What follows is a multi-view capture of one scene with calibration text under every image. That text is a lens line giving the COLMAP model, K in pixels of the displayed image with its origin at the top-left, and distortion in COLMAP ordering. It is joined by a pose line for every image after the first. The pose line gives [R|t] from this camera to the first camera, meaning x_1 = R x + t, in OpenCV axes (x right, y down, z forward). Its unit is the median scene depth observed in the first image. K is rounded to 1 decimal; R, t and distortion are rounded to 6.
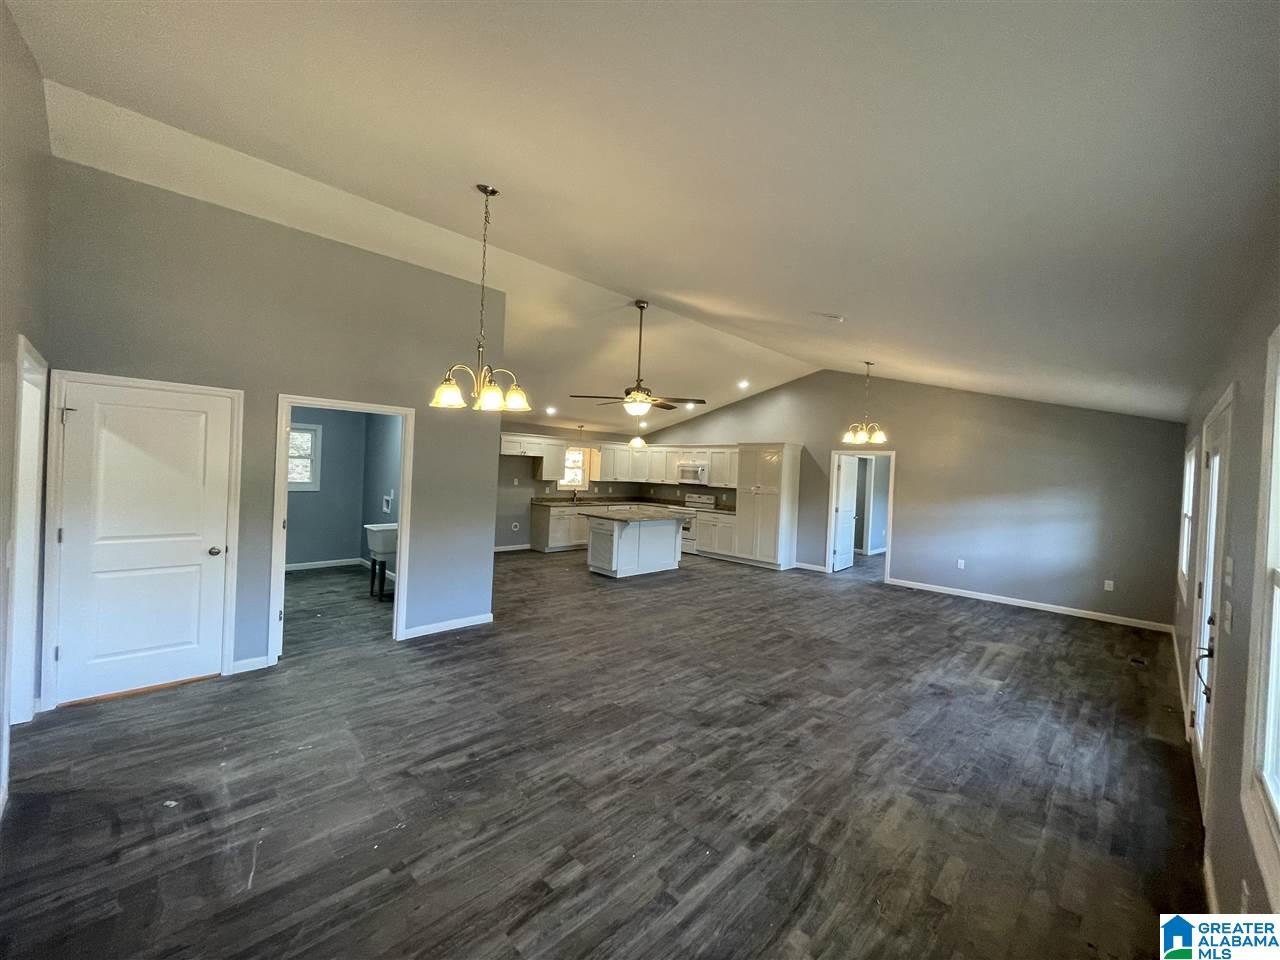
lens RADIAL K [[517.6, 0, 645.3], [0, 517.6, 471.8], [0, 0, 1]] dist [-0.003944, 0.001397]
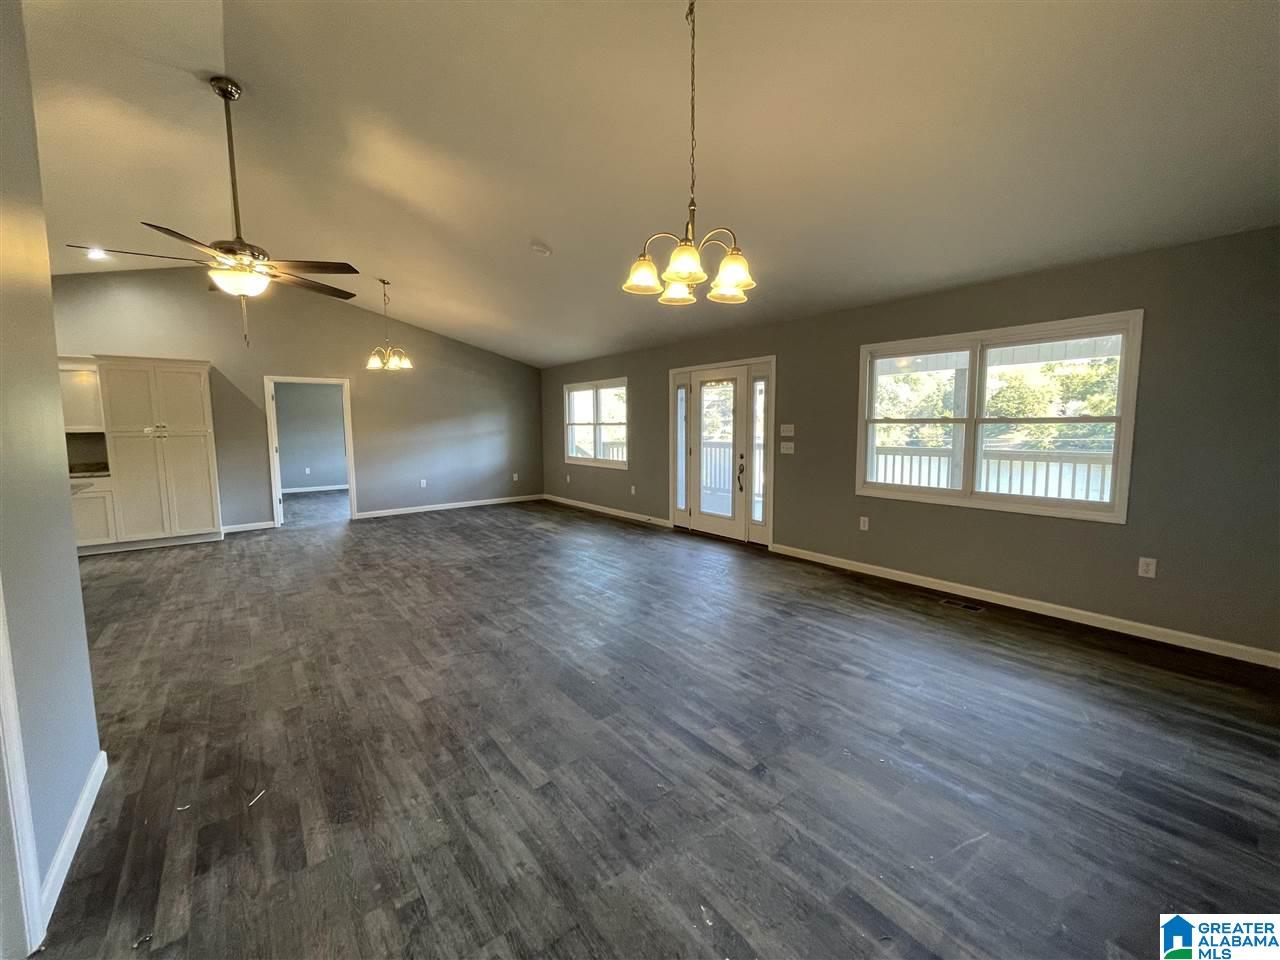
lens RADIAL K [[517.6, 0, 638.1], [0, 517.6, 477.5], [0, 0, 1]] dist [-0.003944, 0.001397]
pose [[0.135512, -0.144776, 0.980141, -0.629190], [0.017665, 0.989462, 0.143710, 0.018054], [-0.990618, -0.002161, 0.136642, 0.568120]]
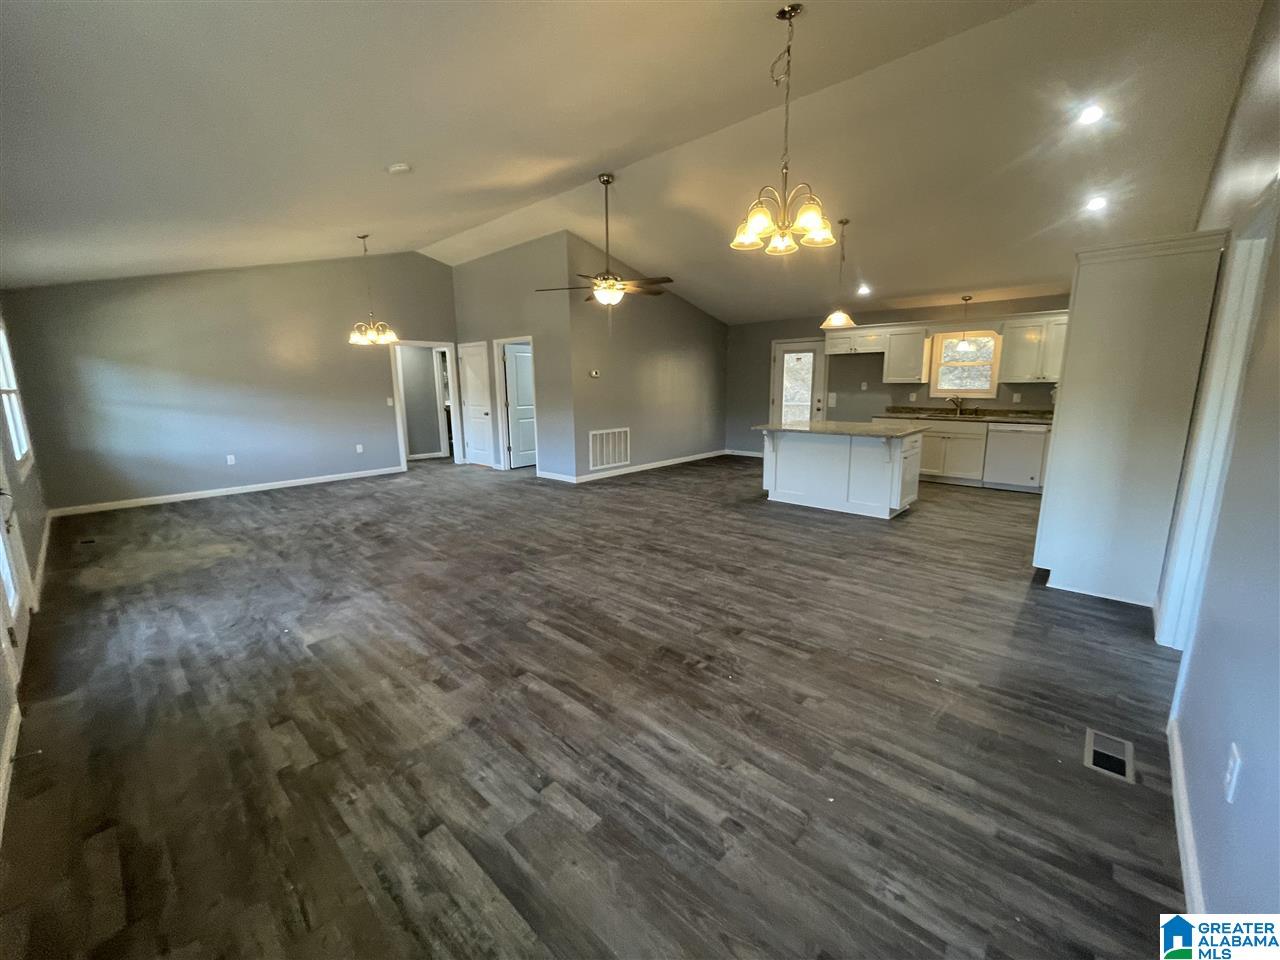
lens RADIAL K [[517.6, 0, 636.4], [0, 517.6, 478.7], [0, 0, 1]] dist [-0.003944, 0.001397]
pose [[0.025508, 0.142922, -0.989405, 1.119393], [0.008110, 0.989665, 0.143168, 0.085407], [0.999642, -0.011676, 0.024085, 1.185036]]
